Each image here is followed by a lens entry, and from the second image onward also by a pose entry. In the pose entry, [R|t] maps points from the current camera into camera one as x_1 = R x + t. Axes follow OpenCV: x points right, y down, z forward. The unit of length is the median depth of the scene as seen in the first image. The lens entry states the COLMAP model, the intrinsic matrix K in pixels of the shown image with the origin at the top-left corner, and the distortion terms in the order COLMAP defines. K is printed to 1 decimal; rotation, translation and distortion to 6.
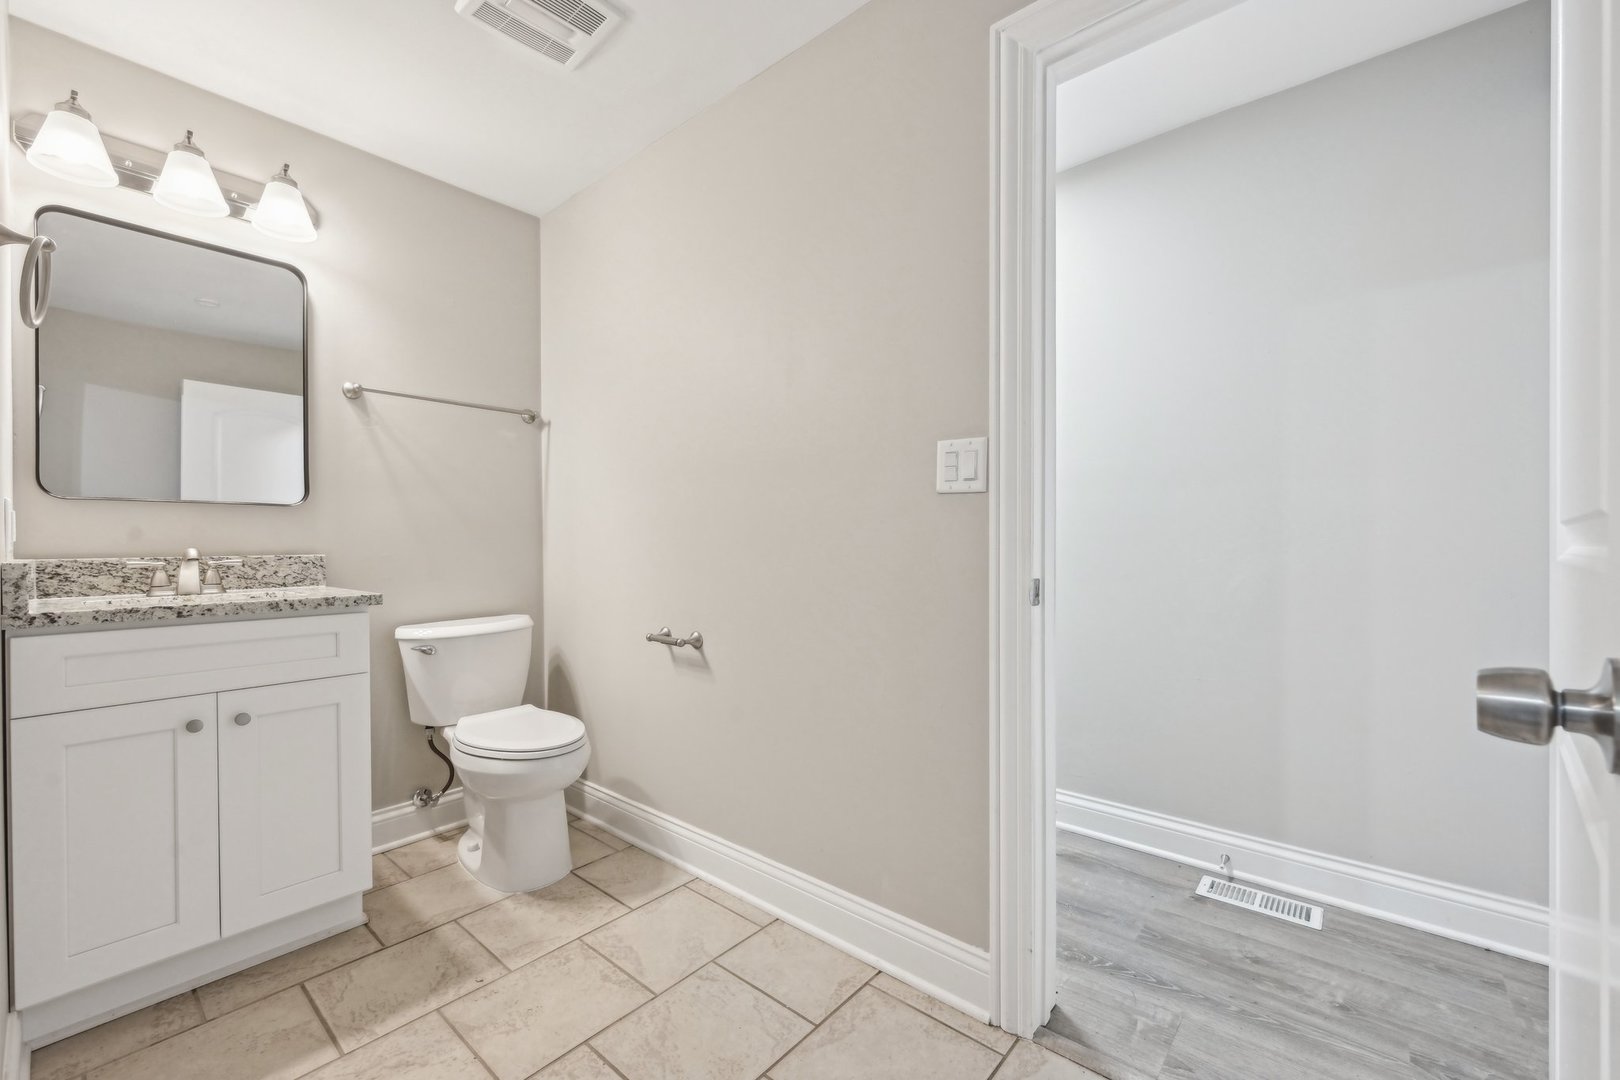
lens RADIAL K [[653.8, 0, 813.9], [0, 653.8, 546.0], [0, 0, 1]] dist [-0.000479, 0.000430]
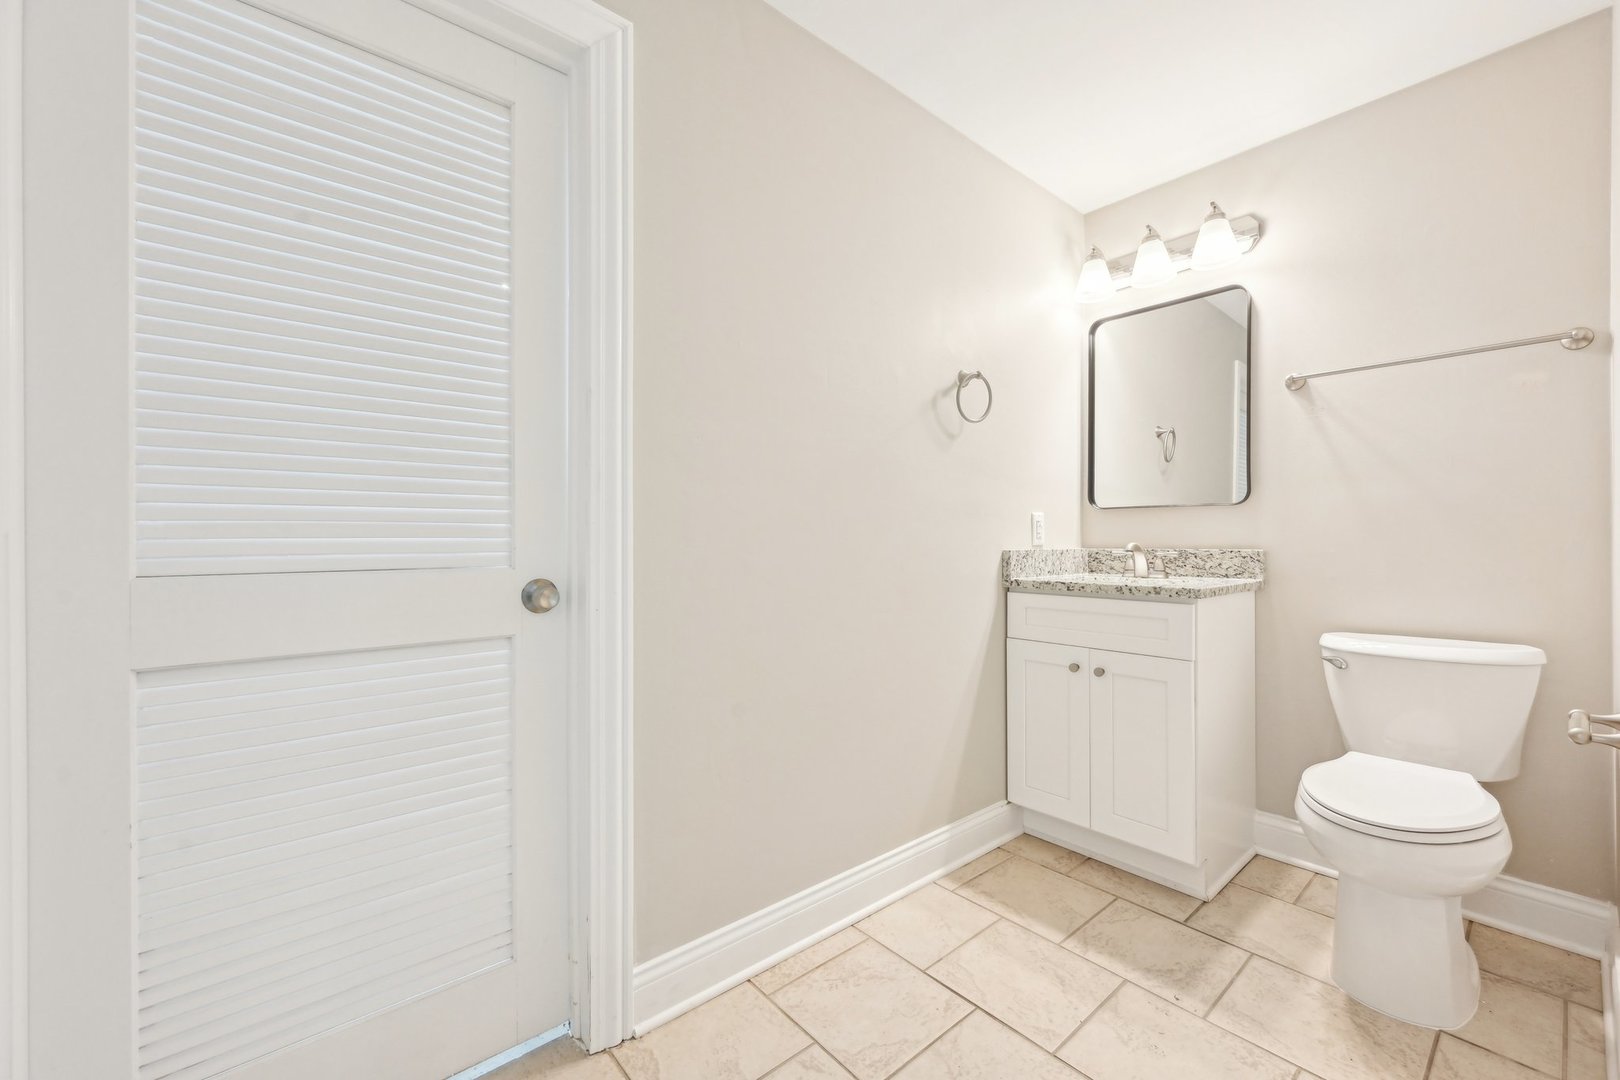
lens RADIAL K [[653.8, 0, 815.0], [0, 653.8, 537.9], [0, 0, 1]] dist [-0.000479, 0.000430]
pose [[-0.156543, 0.003733, -0.987664, 0.461112], [-0.002232, 0.999989, 0.004133, -0.009890], [0.987669, 0.002852, -0.156532, 0.559938]]
